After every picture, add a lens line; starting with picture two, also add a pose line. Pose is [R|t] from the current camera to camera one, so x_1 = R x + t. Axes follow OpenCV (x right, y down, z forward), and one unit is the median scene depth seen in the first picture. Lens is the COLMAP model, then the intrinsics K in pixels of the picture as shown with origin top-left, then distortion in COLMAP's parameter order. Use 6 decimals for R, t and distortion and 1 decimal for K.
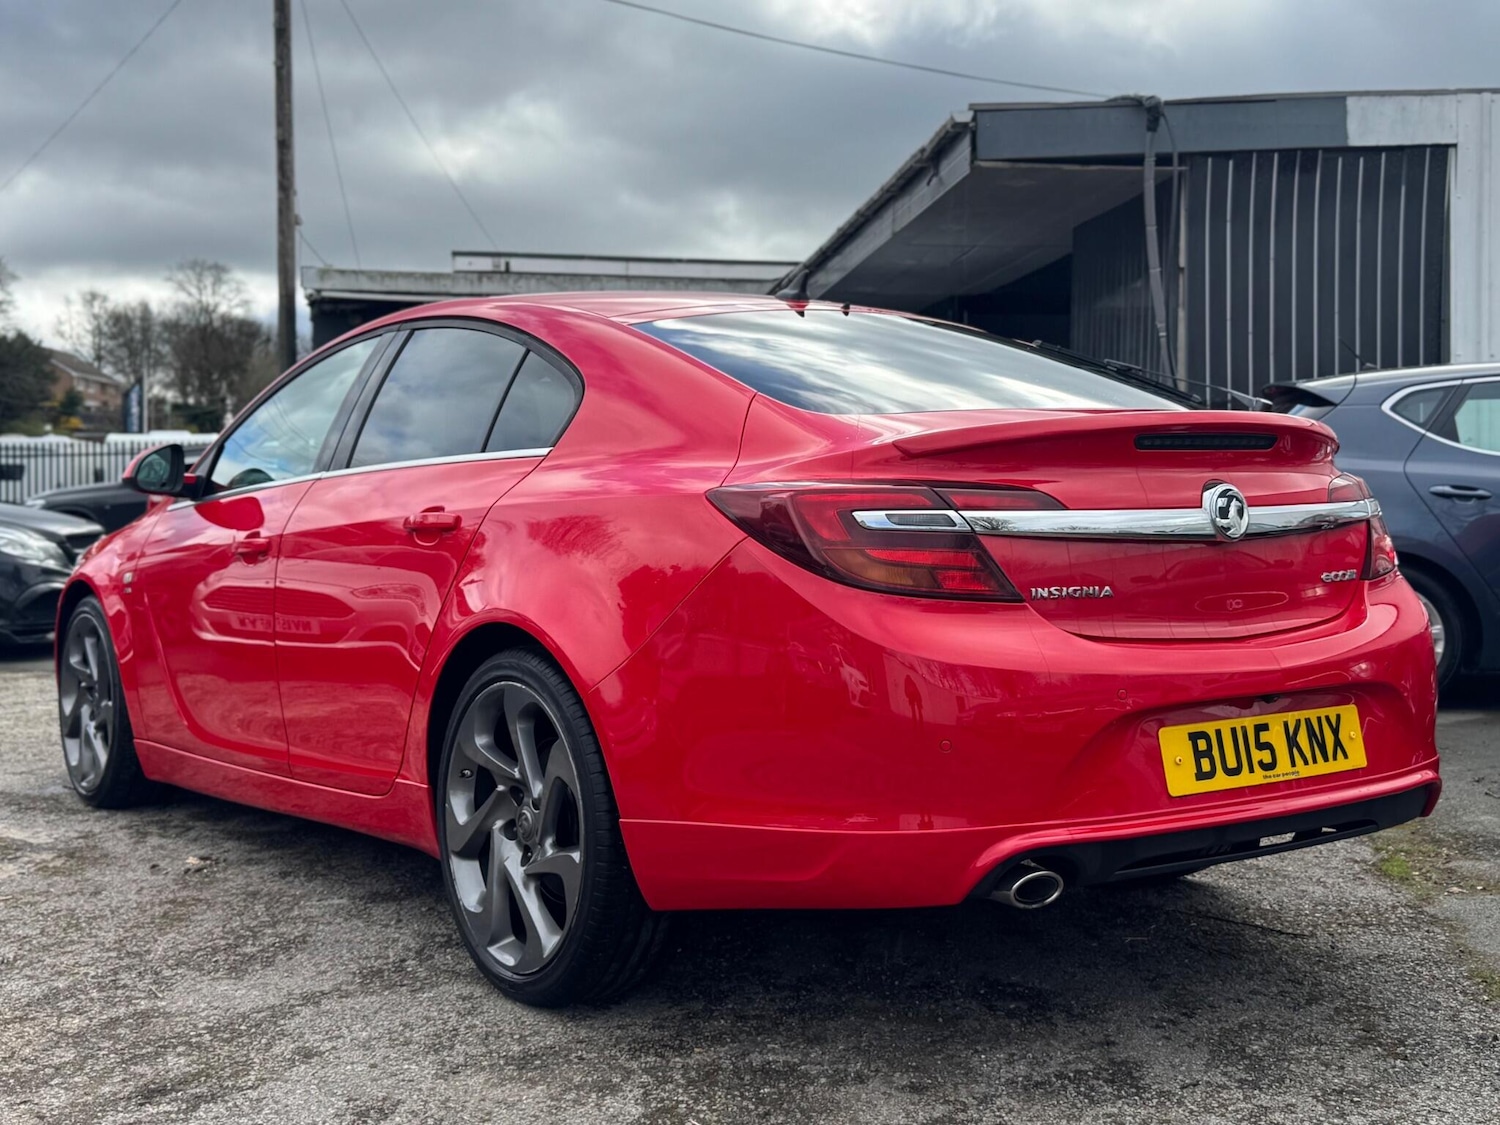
lens RADIAL K [[1822.6, 0, 717.5], [0, 1822.6, 479.2], [0, 0, 1]] dist [0.203766, -0.494566]
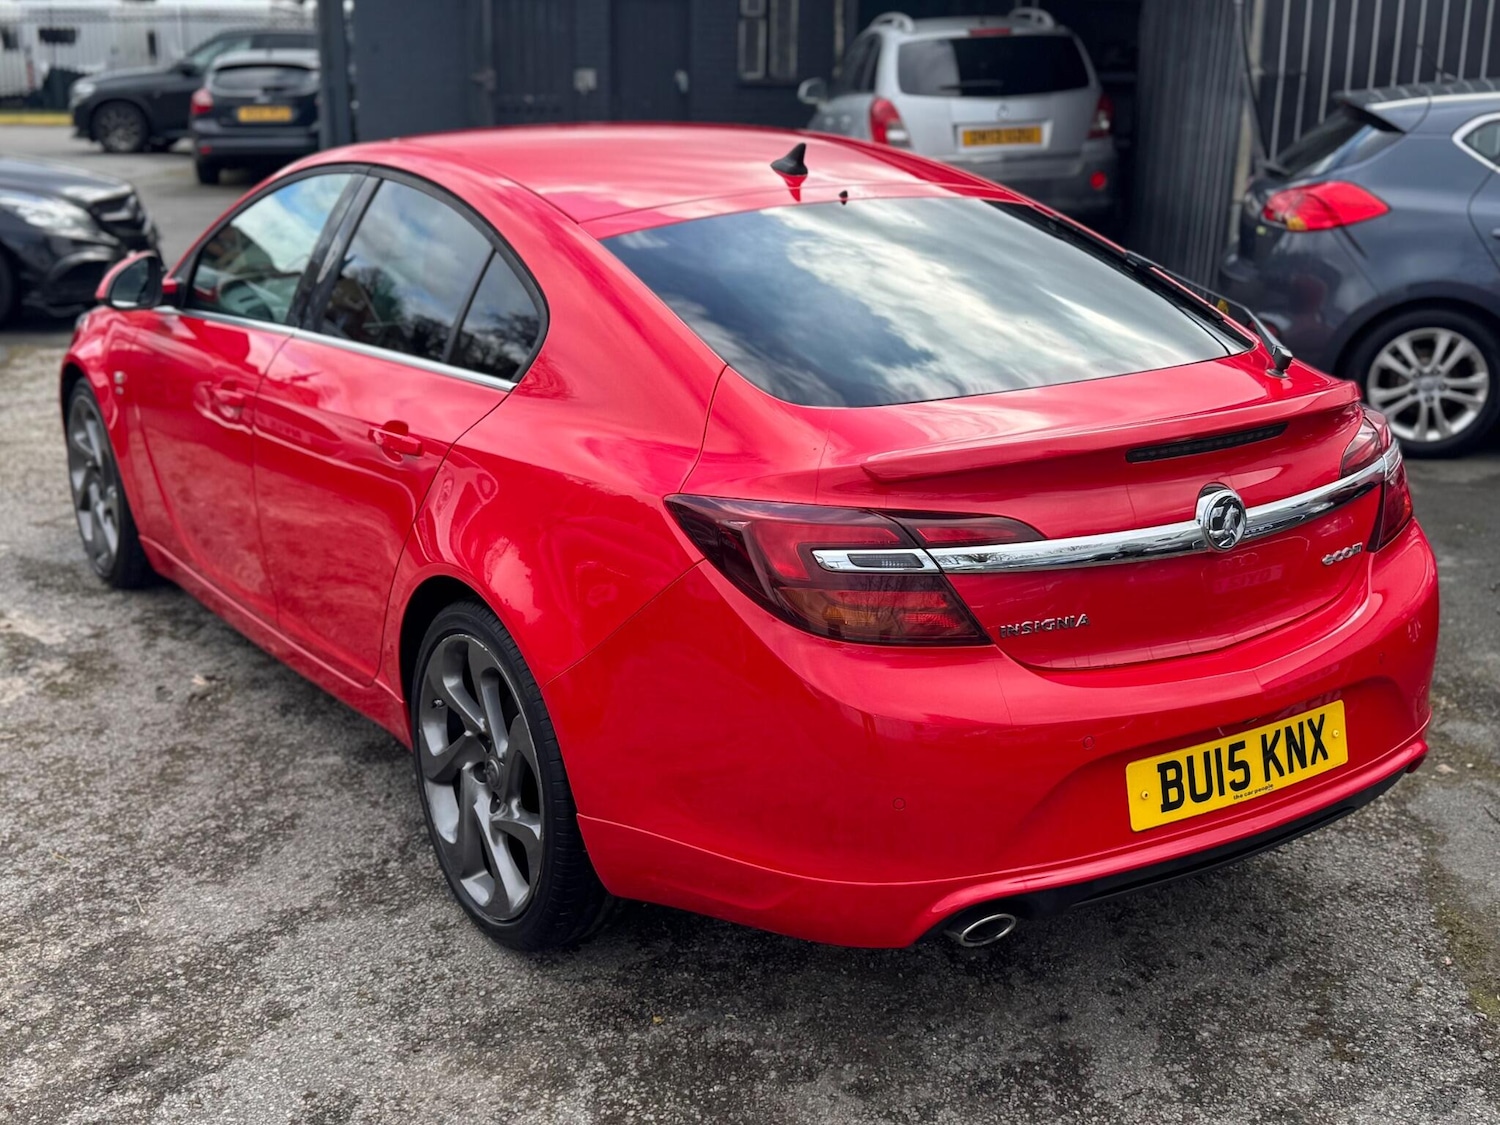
lens RADIAL K [[1791.2, 0, 741.5], [0, 1791.2, 523.7], [0, 0, 1]] dist [0.202730, -0.487625]
pose [[0.999563, 0.017709, -0.023662, 0.050902], [-0.010667, 0.962815, 0.269951, -0.209339], [0.027563, -0.269580, 0.962583, 0.102699]]
